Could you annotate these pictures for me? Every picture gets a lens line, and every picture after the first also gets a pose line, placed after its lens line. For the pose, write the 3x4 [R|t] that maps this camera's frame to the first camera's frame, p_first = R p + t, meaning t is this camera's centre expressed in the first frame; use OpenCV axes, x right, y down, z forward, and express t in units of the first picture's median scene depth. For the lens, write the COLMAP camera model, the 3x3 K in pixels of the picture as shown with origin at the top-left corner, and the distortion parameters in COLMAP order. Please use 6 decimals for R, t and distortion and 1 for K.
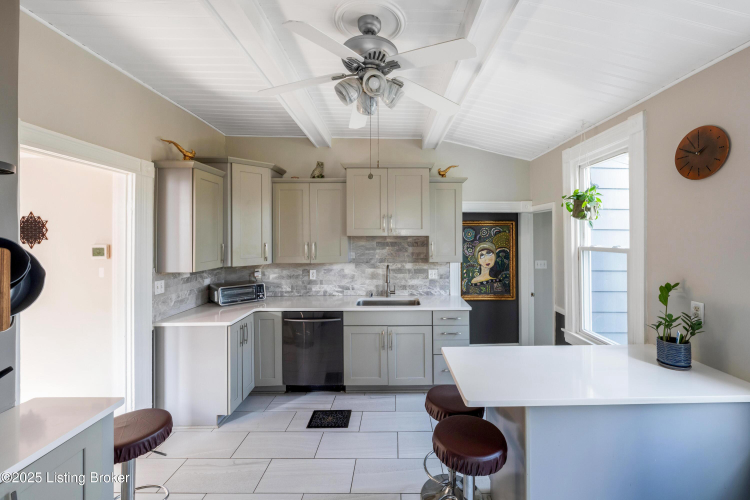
lens RADIAL K [[306.3, 0, 391.1], [0, 306.3, 235.2], [0, 0, 1]] dist [-0.000962, -0.000263]
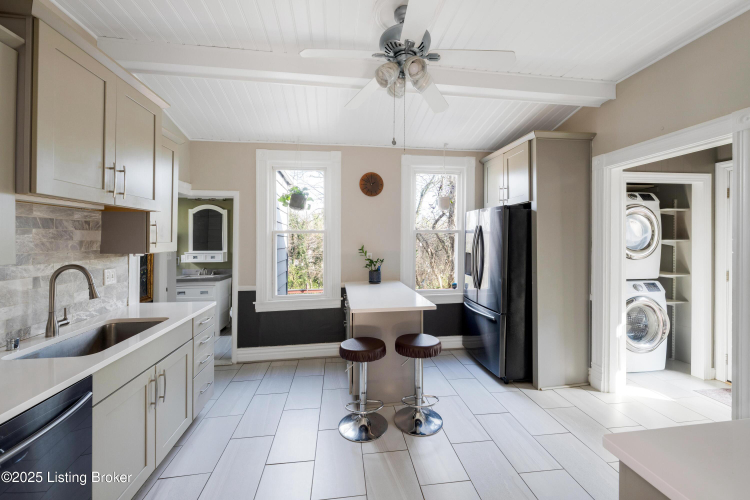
lens RADIAL K [[306.3, 0, 370.5], [0, 306.3, 237.3], [0, 0, 1]] dist [-0.000962, -0.000263]
pose [[-0.114061, 0.007199, 0.993448, -0.515156], [0.003007, 0.999972, -0.006901, 0.055909], [-0.993469, 0.002200, -0.114080, 0.561489]]
